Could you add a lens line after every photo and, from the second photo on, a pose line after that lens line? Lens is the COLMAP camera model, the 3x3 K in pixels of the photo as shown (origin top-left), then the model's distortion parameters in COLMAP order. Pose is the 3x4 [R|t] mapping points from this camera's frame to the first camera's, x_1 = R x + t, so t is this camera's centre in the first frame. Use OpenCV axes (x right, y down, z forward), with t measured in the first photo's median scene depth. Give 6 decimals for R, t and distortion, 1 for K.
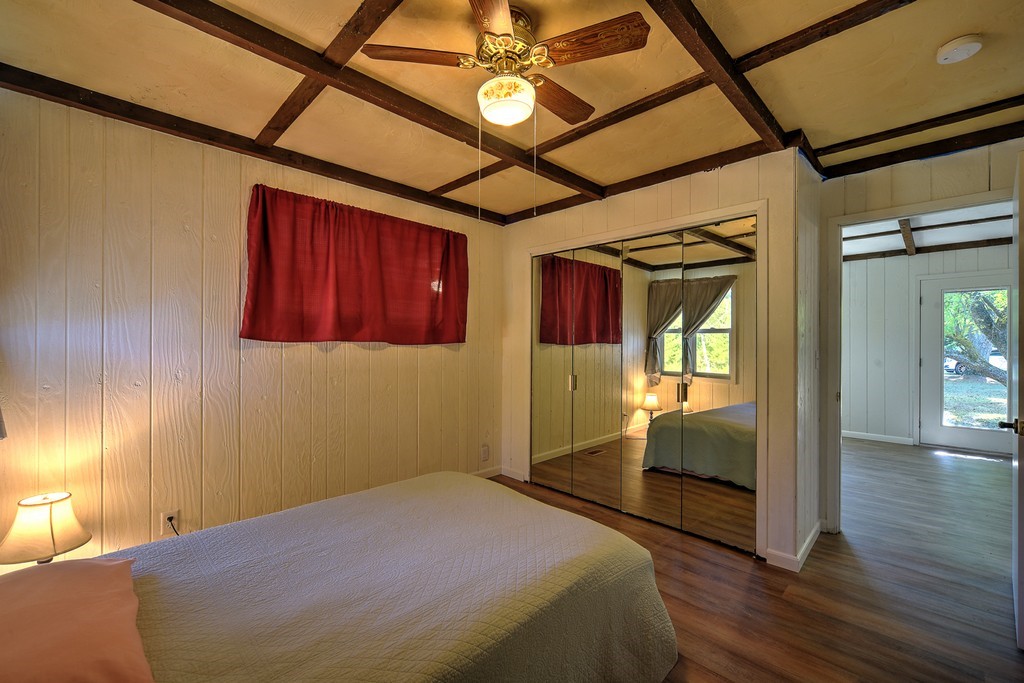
lens RADIAL K [[424.2, 0, 515.8], [0, 424.2, 339.6], [0, 0, 1]] dist [-0.007217, 0.001162]
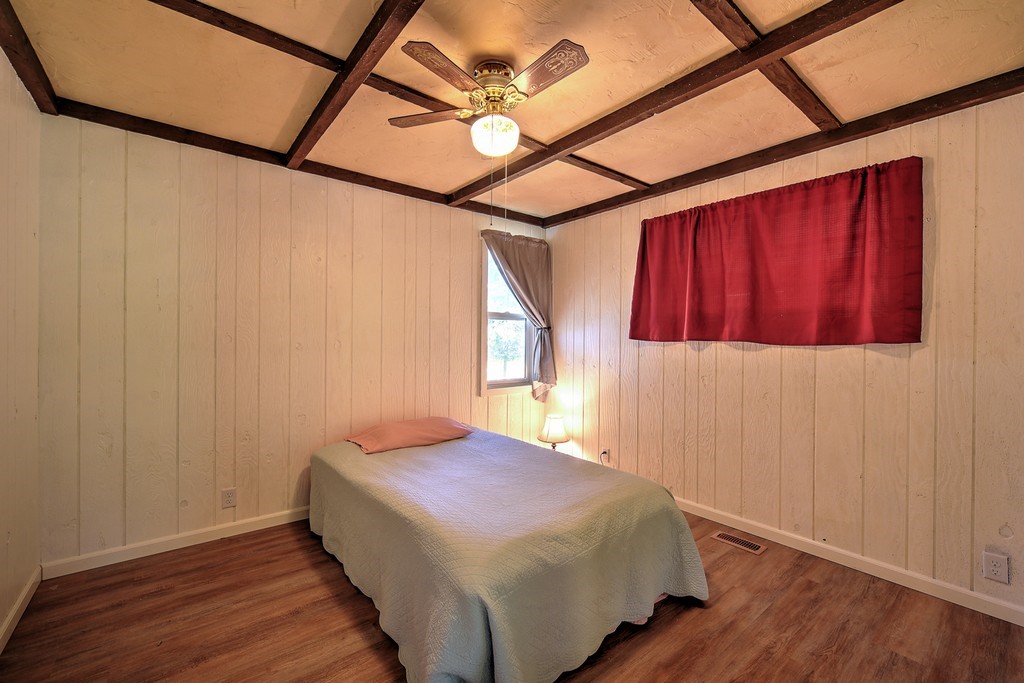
lens RADIAL K [[424.2, 0, 515.9], [0, 424.2, 343.0], [0, 0, 1]] dist [-0.007217, 0.001162]
pose [[-0.105843, 0.003660, -0.994376, 0.648567], [0.001524, 0.999993, 0.003519, 0.004167], [0.994382, -0.001143, -0.105848, 0.666517]]
